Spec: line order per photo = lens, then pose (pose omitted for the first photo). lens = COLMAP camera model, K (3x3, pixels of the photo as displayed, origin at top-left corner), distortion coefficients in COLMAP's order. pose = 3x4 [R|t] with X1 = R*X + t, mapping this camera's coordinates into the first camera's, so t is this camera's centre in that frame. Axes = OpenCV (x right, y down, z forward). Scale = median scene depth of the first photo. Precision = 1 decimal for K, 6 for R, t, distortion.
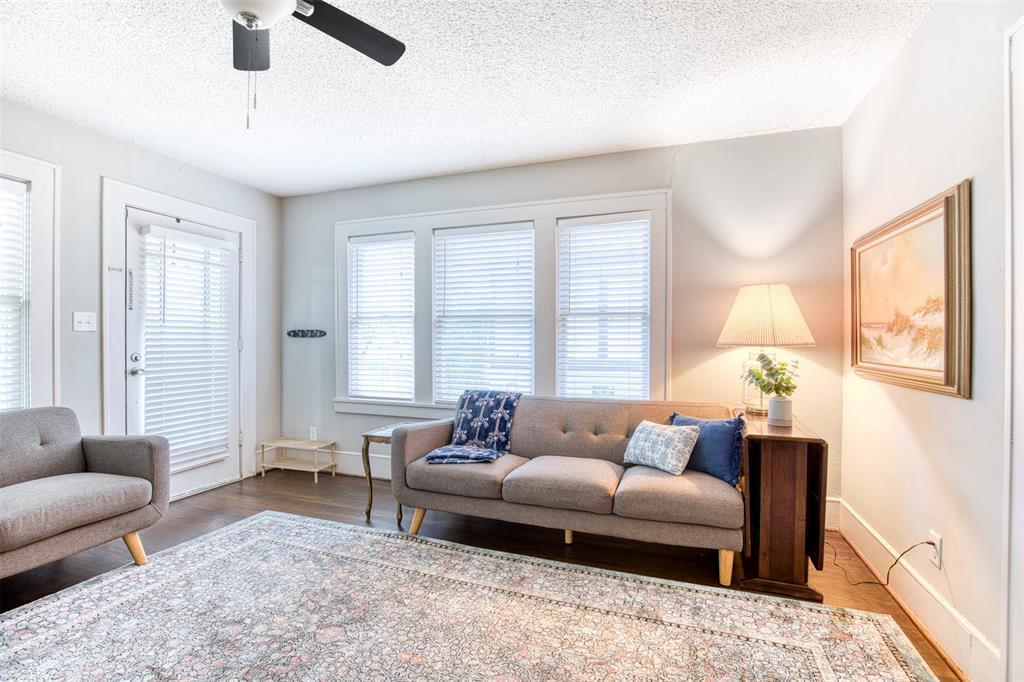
lens RADIAL K [[476.5, 0, 496.7], [0, 476.5, 340.0], [0, 0, 1]] dist [-0.021238, 0.004974]
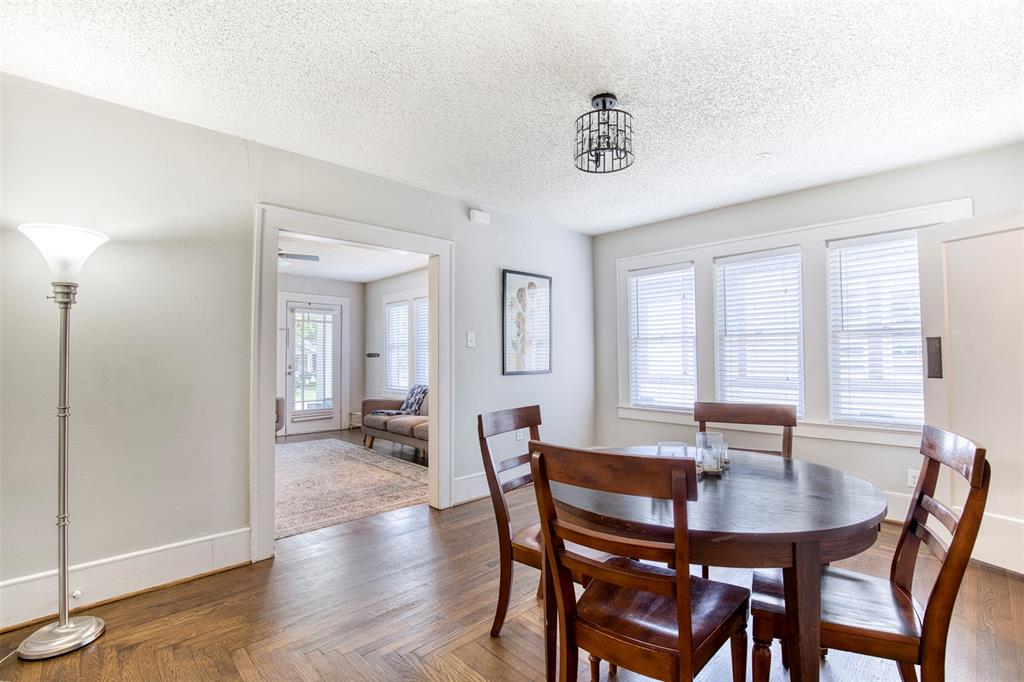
lens RADIAL K [[476.5, 0, 509.5], [0, 476.5, 343.9], [0, 0, 1]] dist [-0.021238, 0.004974]
pose [[0.892448, -0.021264, -0.450648, 1.139322], [0.006868, 0.999413, -0.033556, 0.009720], [0.451097, 0.026852, 0.892071, -0.535415]]
